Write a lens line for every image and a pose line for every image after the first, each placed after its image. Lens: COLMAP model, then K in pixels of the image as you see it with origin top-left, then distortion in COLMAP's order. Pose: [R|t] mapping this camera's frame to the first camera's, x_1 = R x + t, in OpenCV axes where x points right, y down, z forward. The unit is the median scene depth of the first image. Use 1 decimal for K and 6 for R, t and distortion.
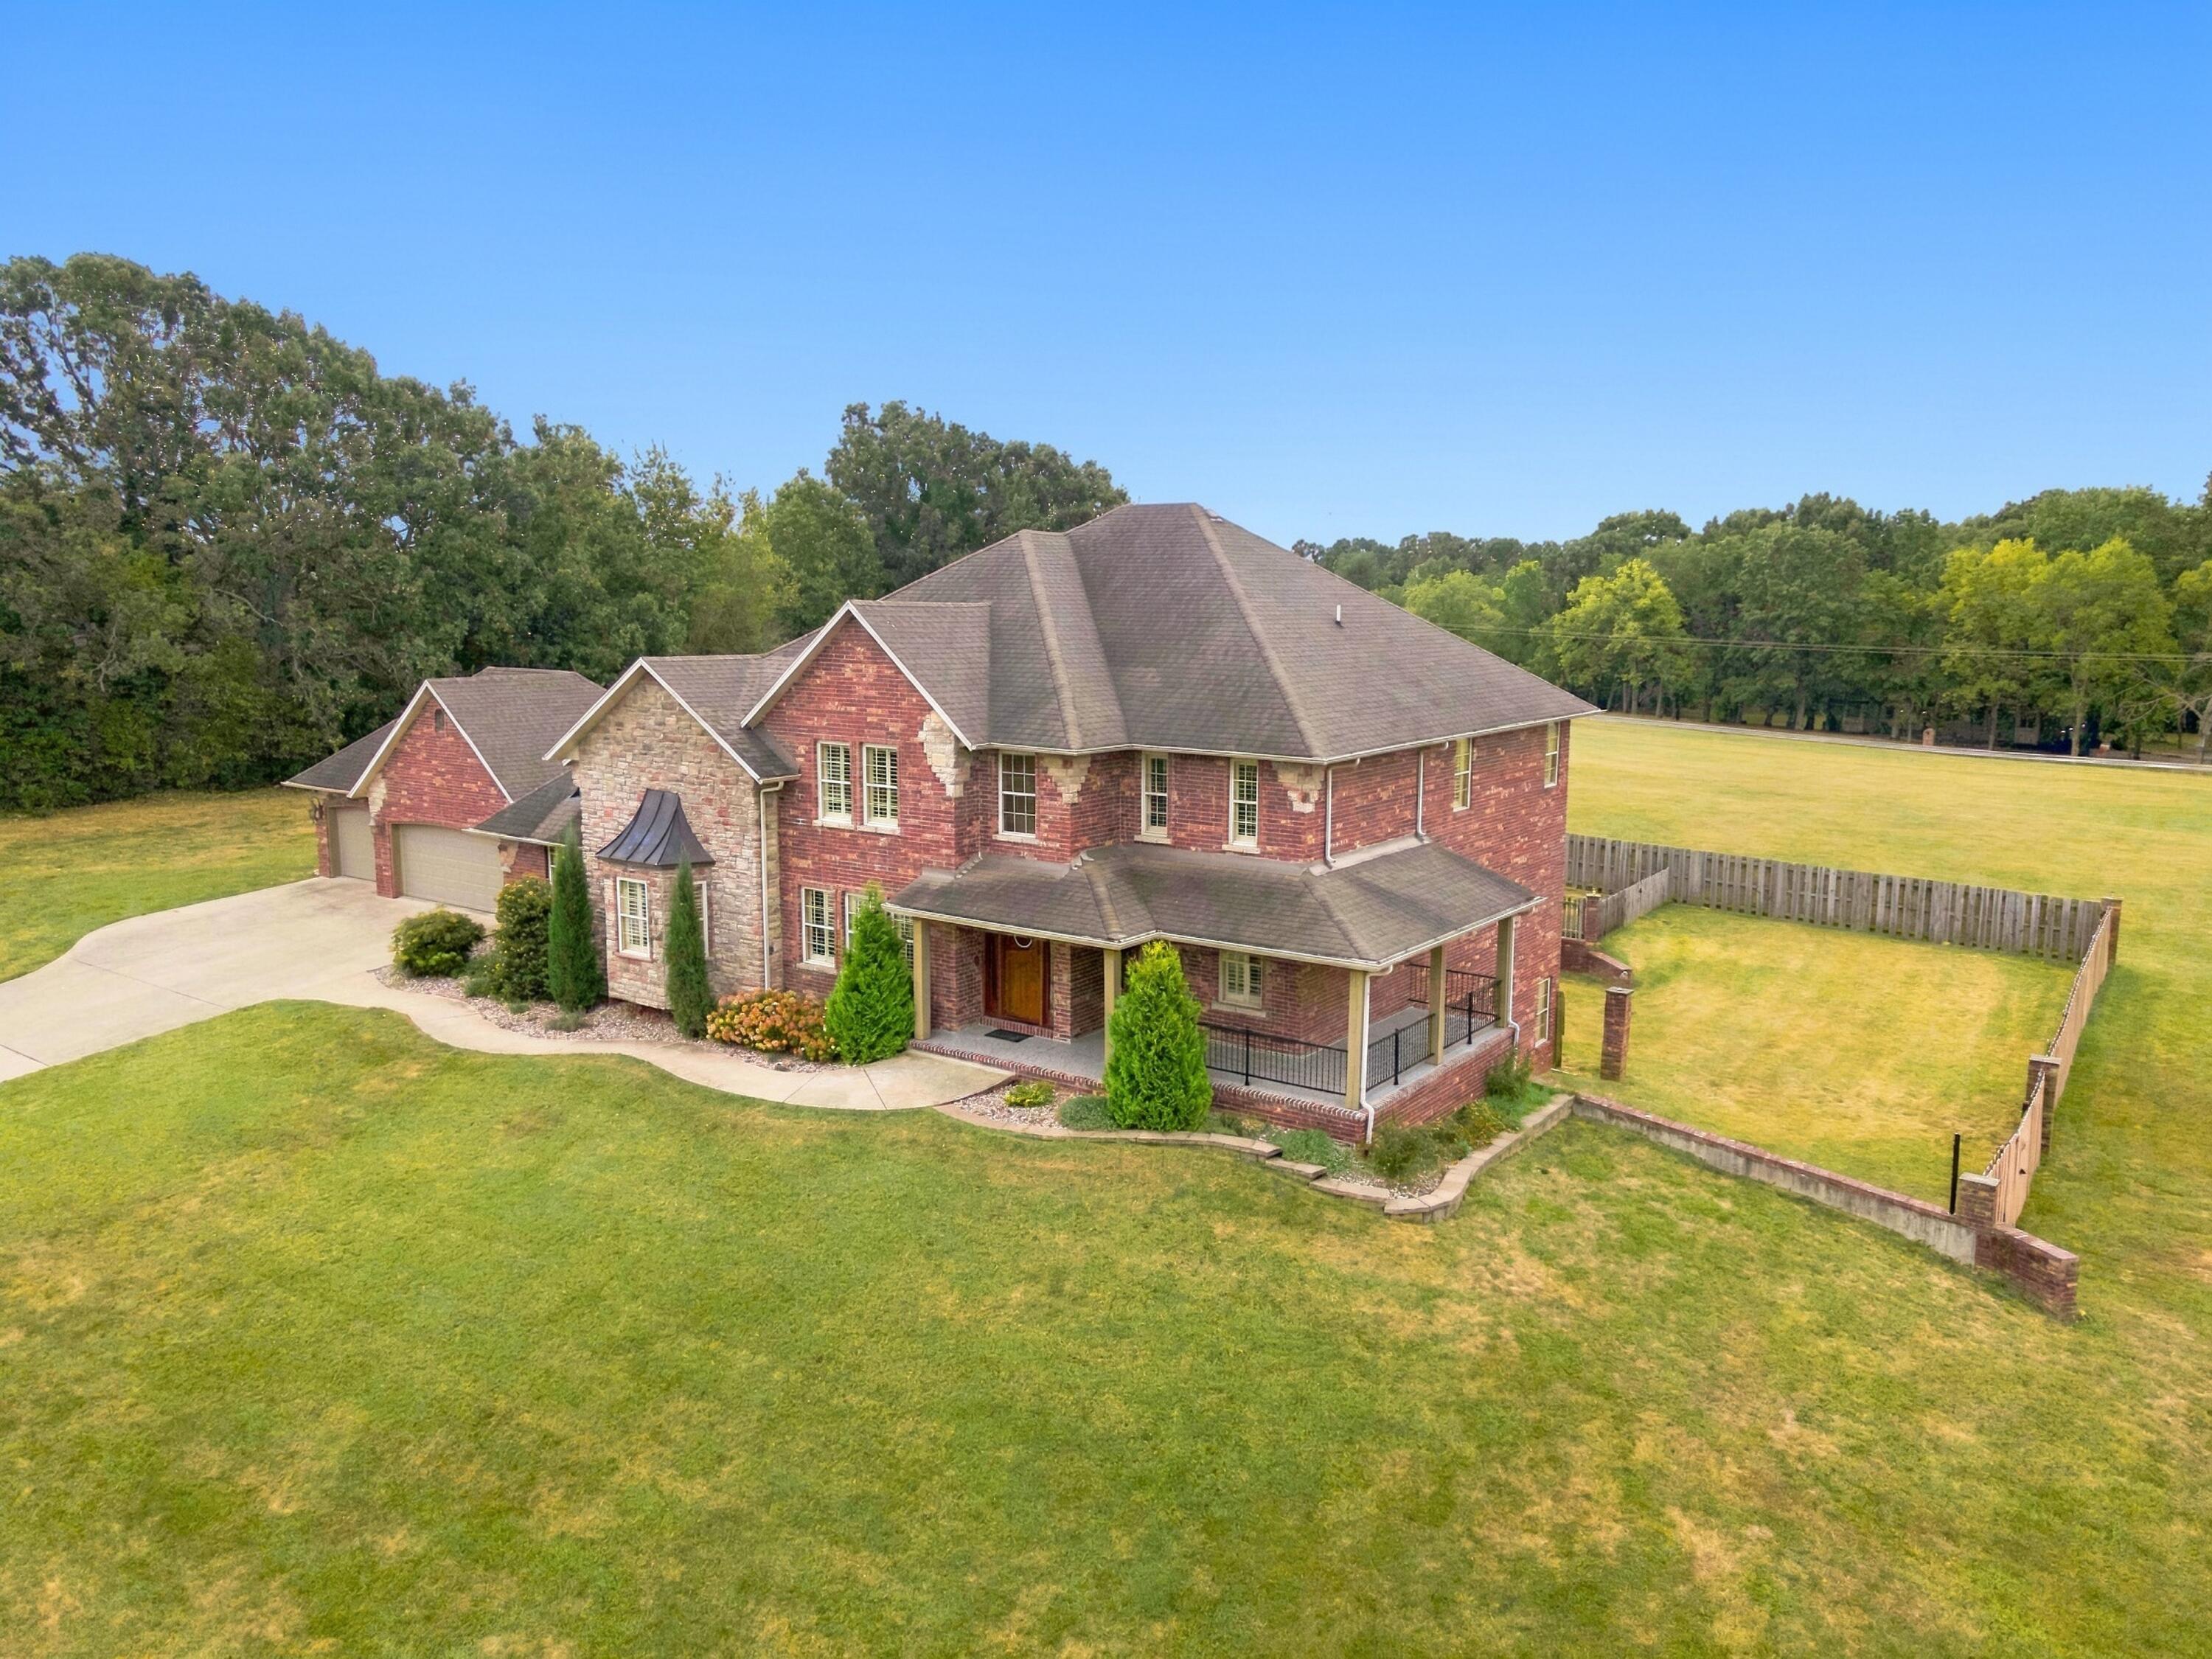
lens RADIAL K [[1583.2, 0, 1112.6], [0, 1583.2, 834.7], [0, 0, 1]] dist [0.044976, 0.010201]
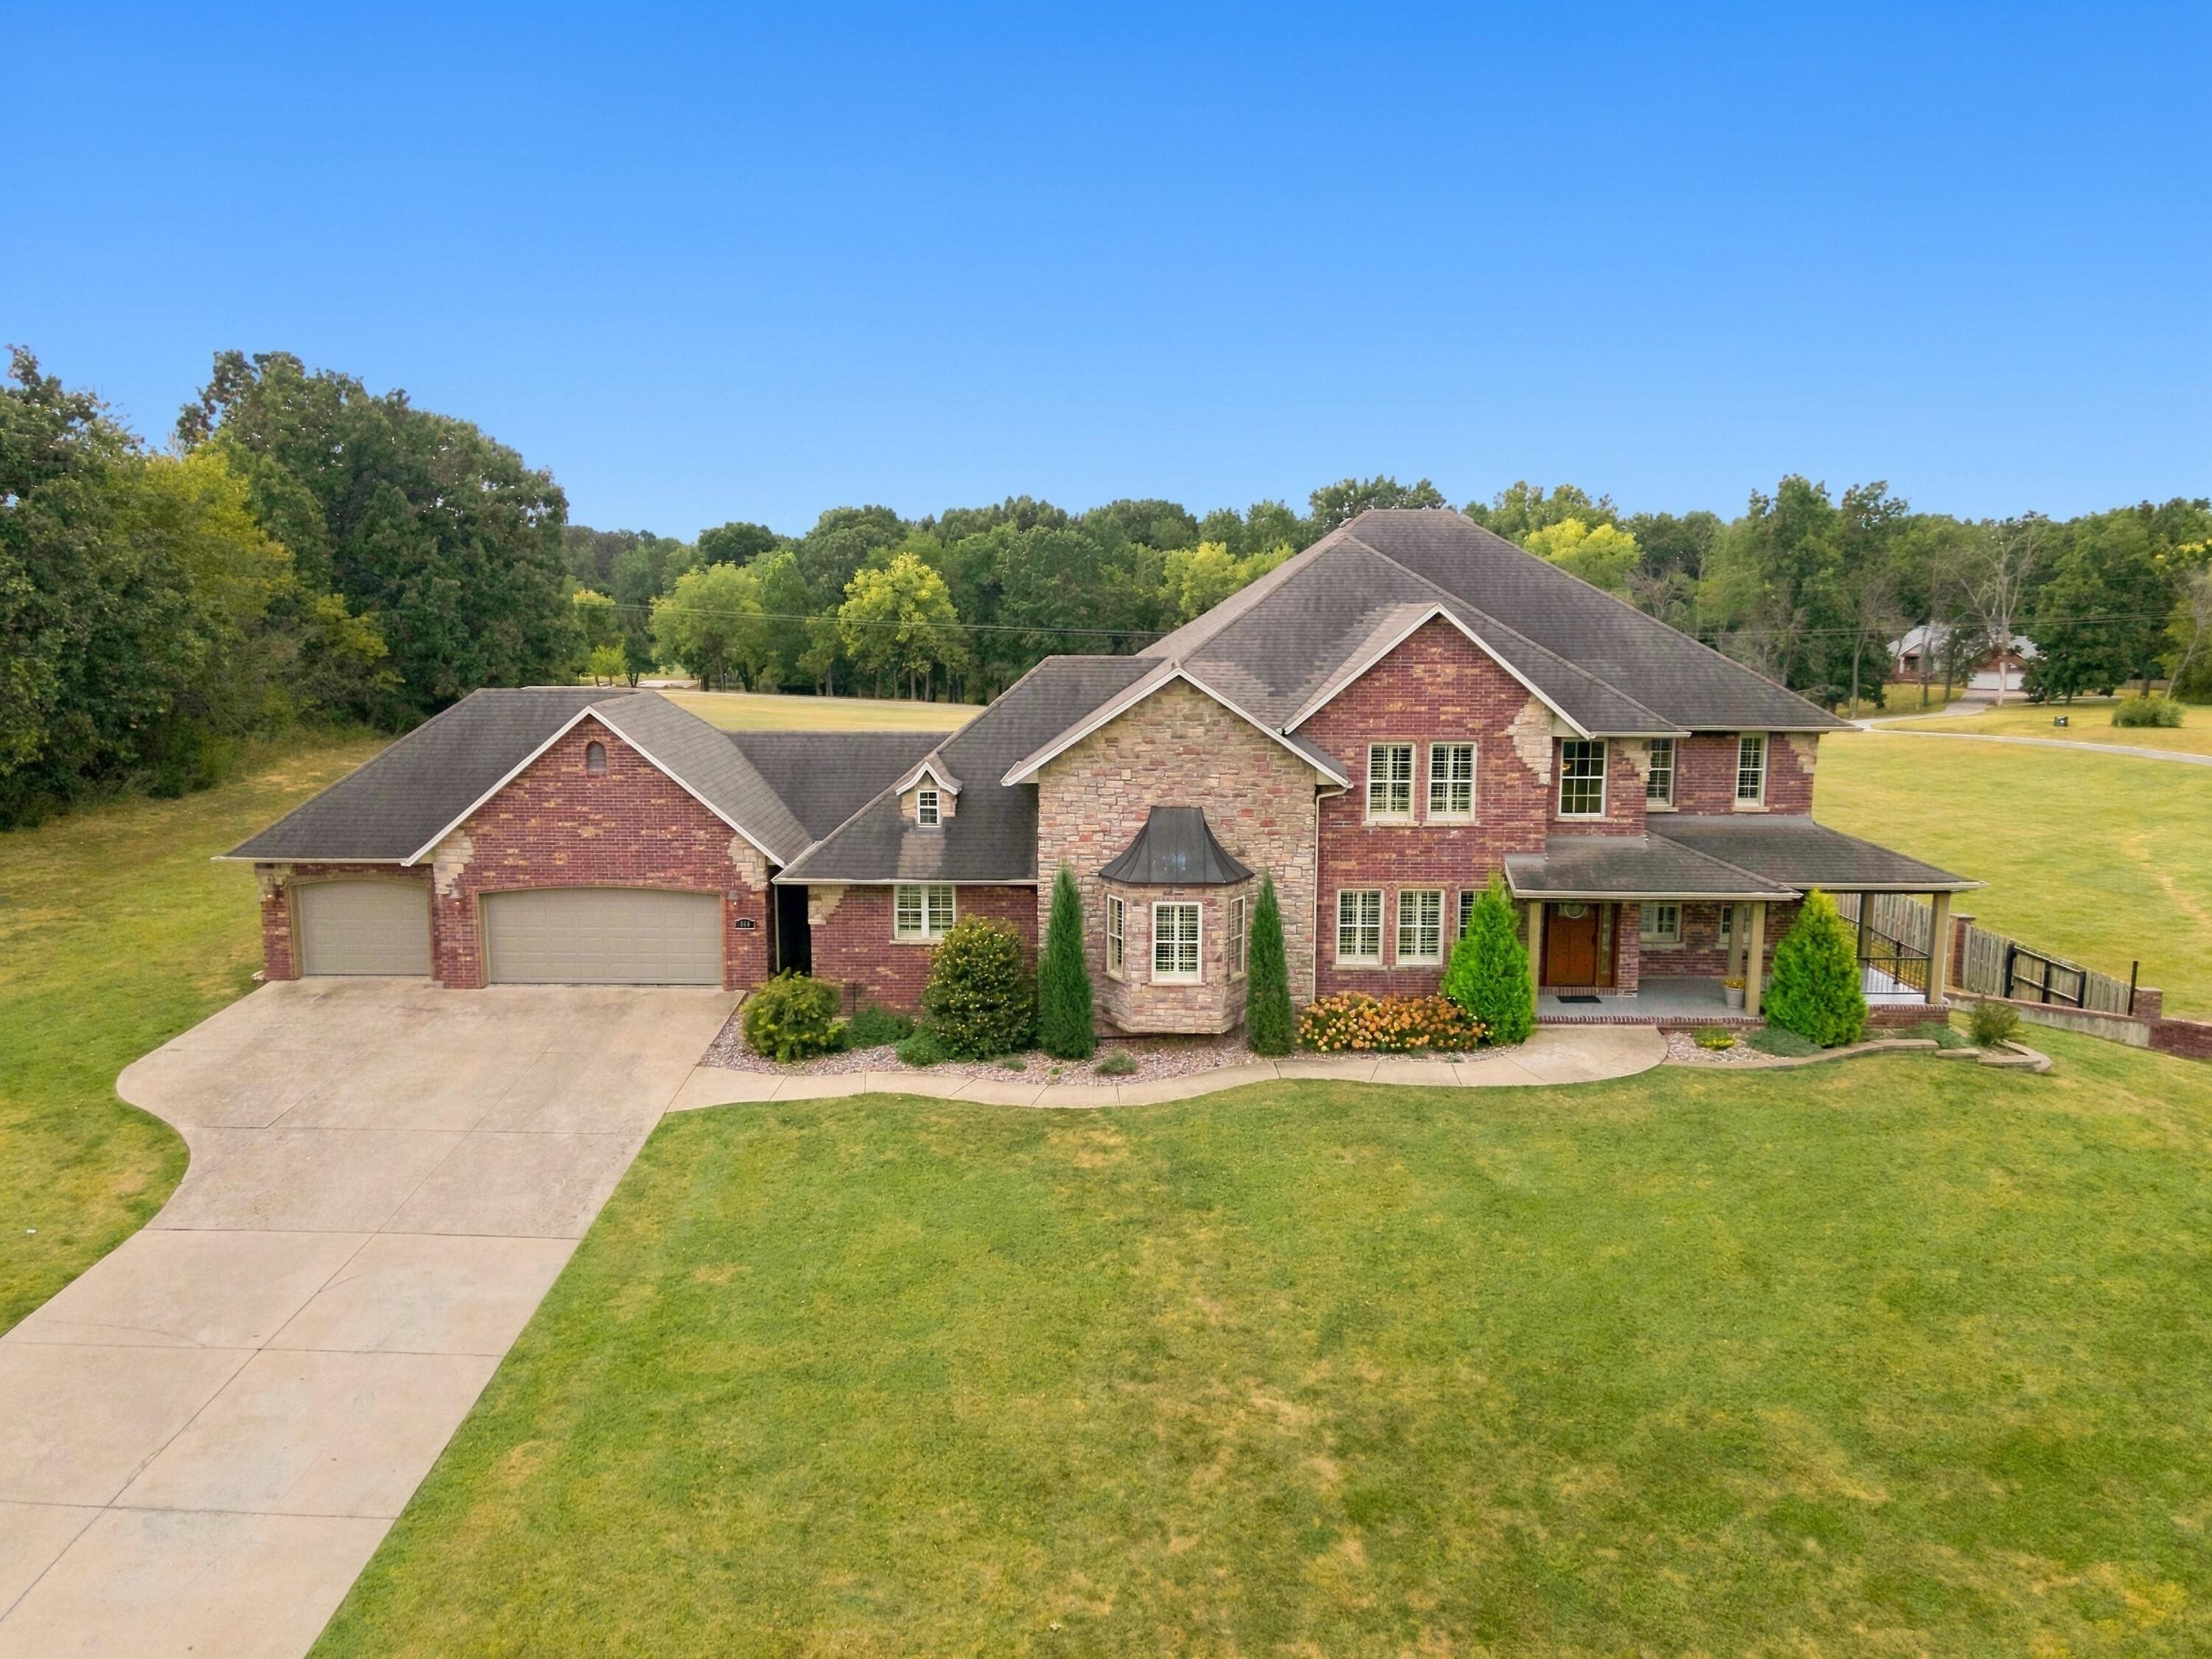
lens RADIAL K [[1583.2, 0, 1112.6], [0, 1583.2, 834.7], [0, 0, 1]] dist [0.044976, 0.010201]
pose [[0.825421, -0.090724, 0.557180, -0.878835], [0.087005, 0.995654, 0.033228, -0.047750], [-0.557773, 0.021050, 0.829726, 0.250199]]
